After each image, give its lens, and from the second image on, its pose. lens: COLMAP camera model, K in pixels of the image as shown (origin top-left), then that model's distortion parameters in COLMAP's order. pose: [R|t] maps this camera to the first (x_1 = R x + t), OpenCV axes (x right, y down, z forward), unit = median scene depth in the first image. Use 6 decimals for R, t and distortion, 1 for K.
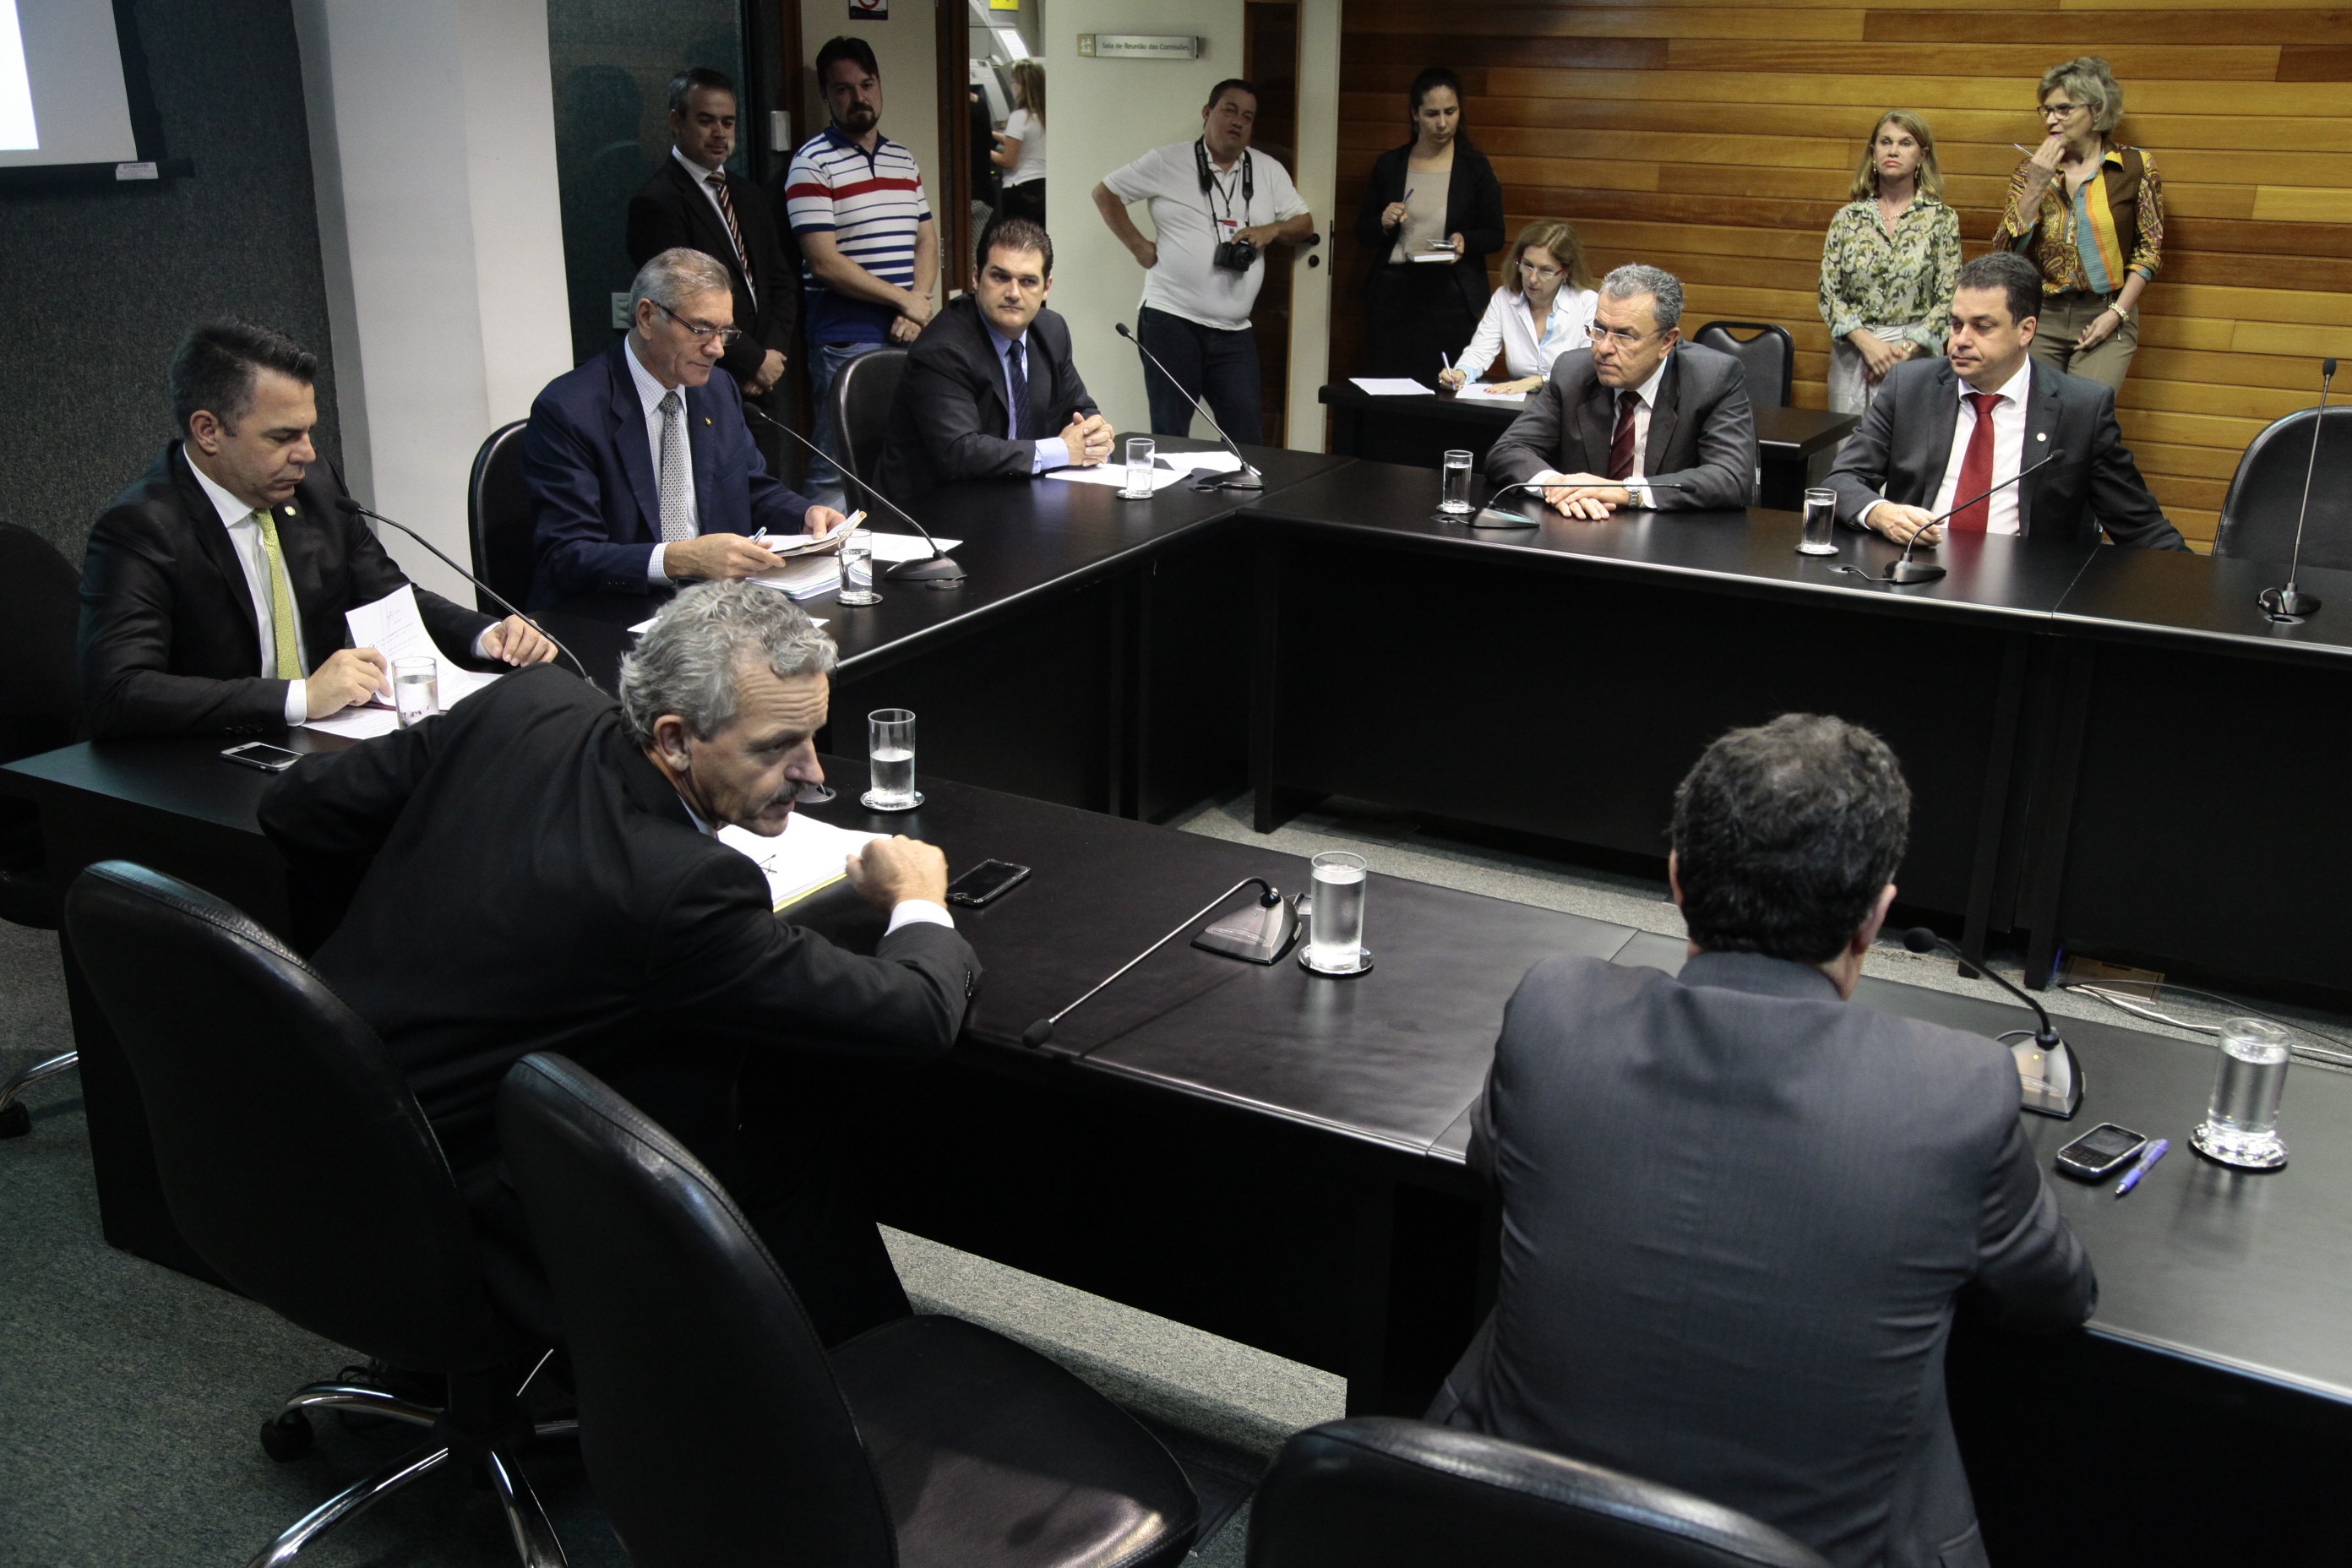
lens RADIAL K [[2146.1, 0, 1166.6], [0, 2146.1, 778.8], [0, 0, 1]] dist [-0.000173, 0.000000]
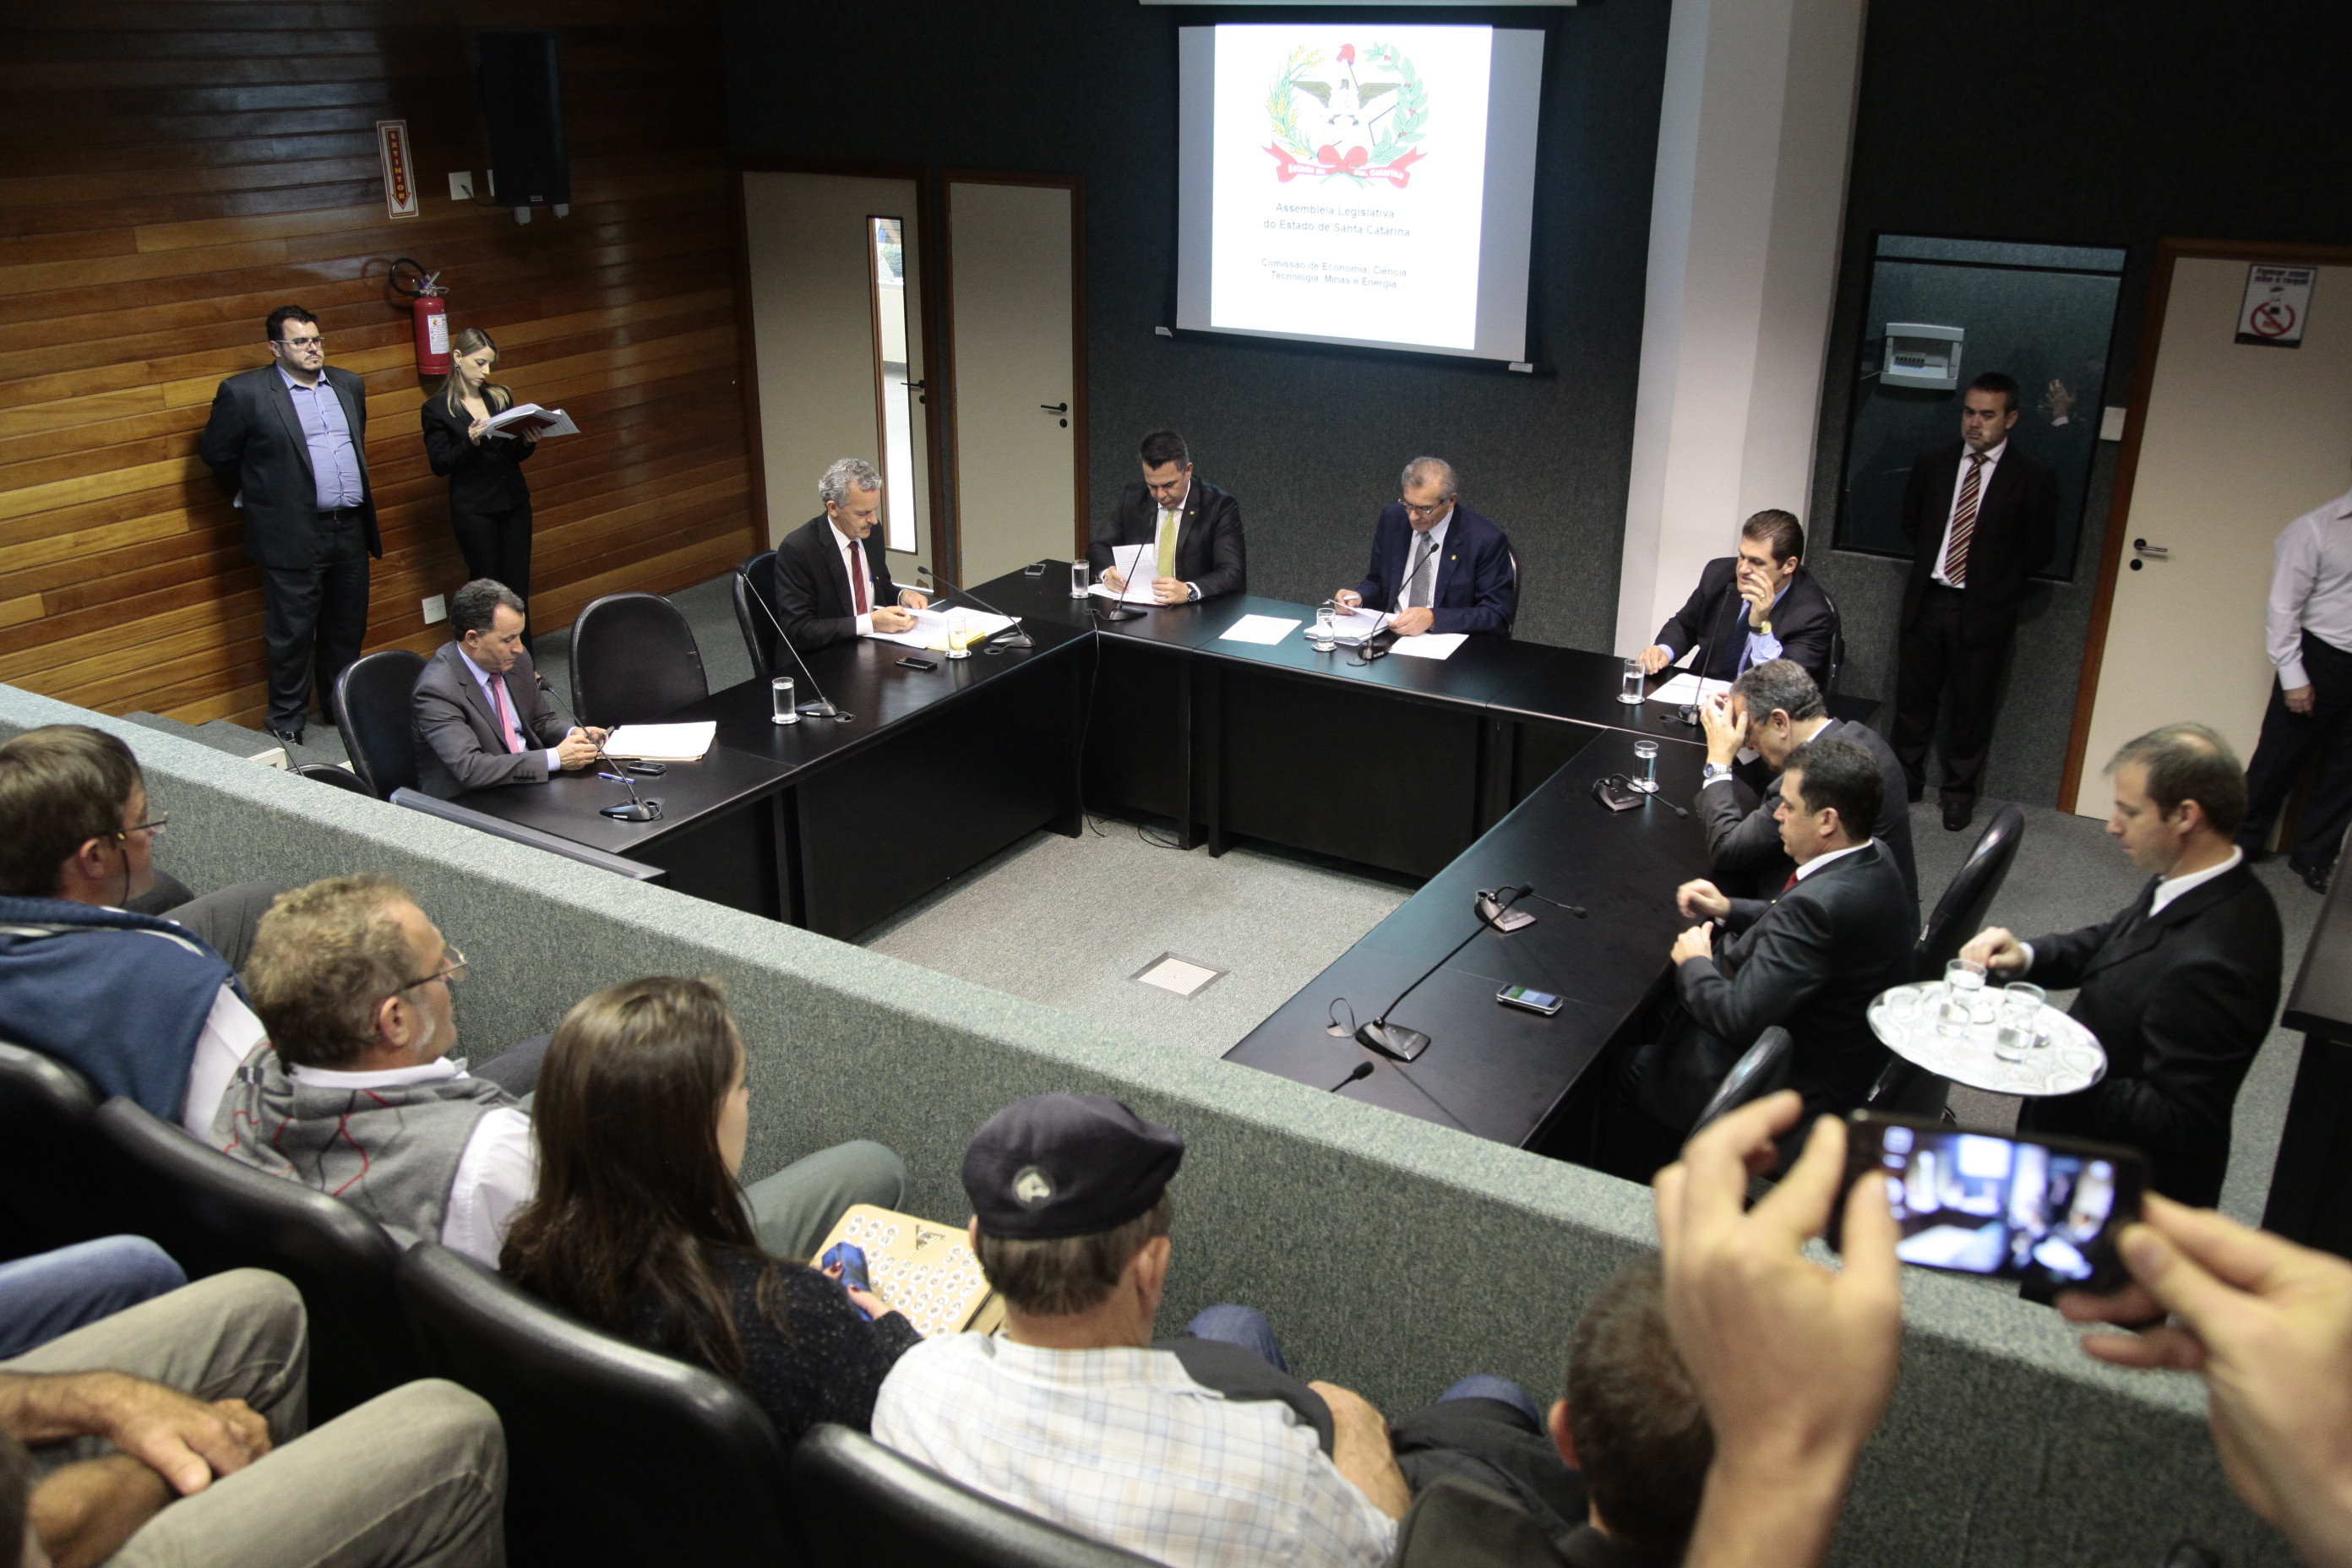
lens RADIAL K [[1925.6, 0, 1166.4], [0, 1925.6, 783.0], [0, 0, 1]] dist [-0.059124, 0.062143]
pose [[-0.053865, 0.368605, -0.928024, 1.153104], [-0.325697, 0.872062, 0.365281, -0.441128], [0.943939, 0.321930, 0.073080, 0.638359]]
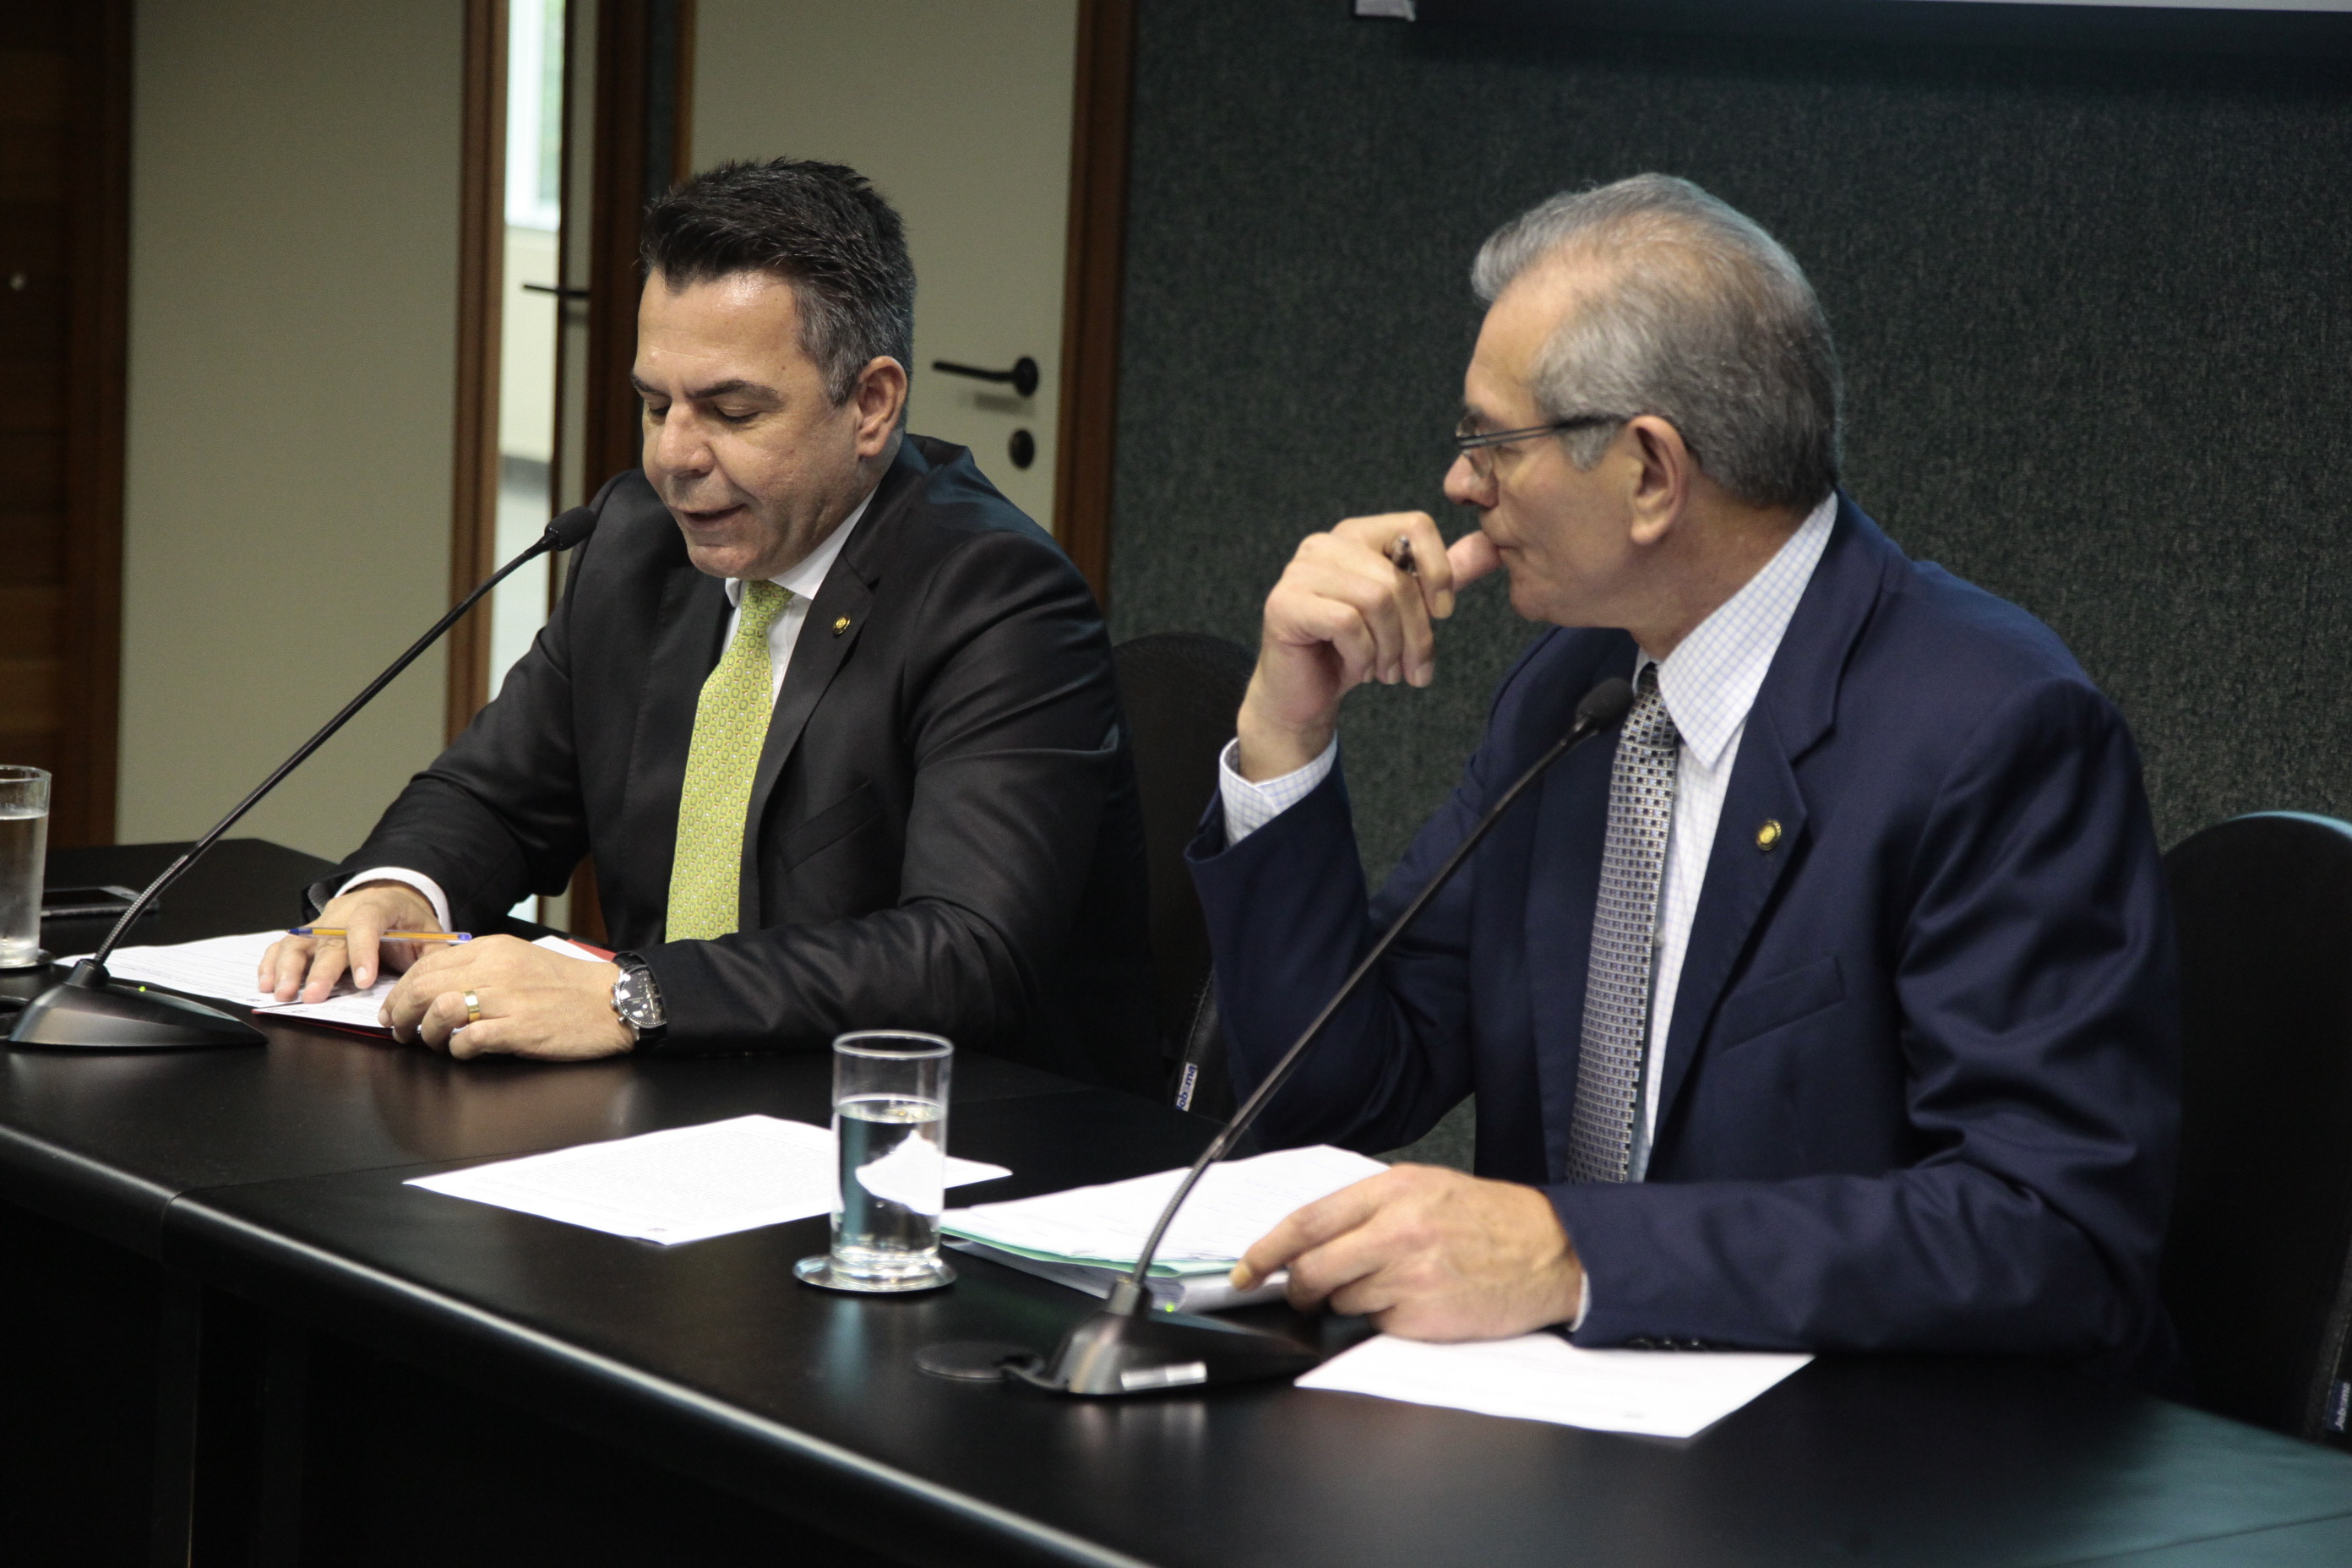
lens RADIAL K [[5693.7, 0, 1188.0], [0, 5693.7, 778.9], [0, 0, 1]] dist [0.473232, 0.000000]
pose [[-0.386609, 0.102648, -0.916514, 0.429053], [-0.347360, 0.904394, 0.247816, -0.286575], [0.854327, 0.414168, -0.313991, 1.006209]]
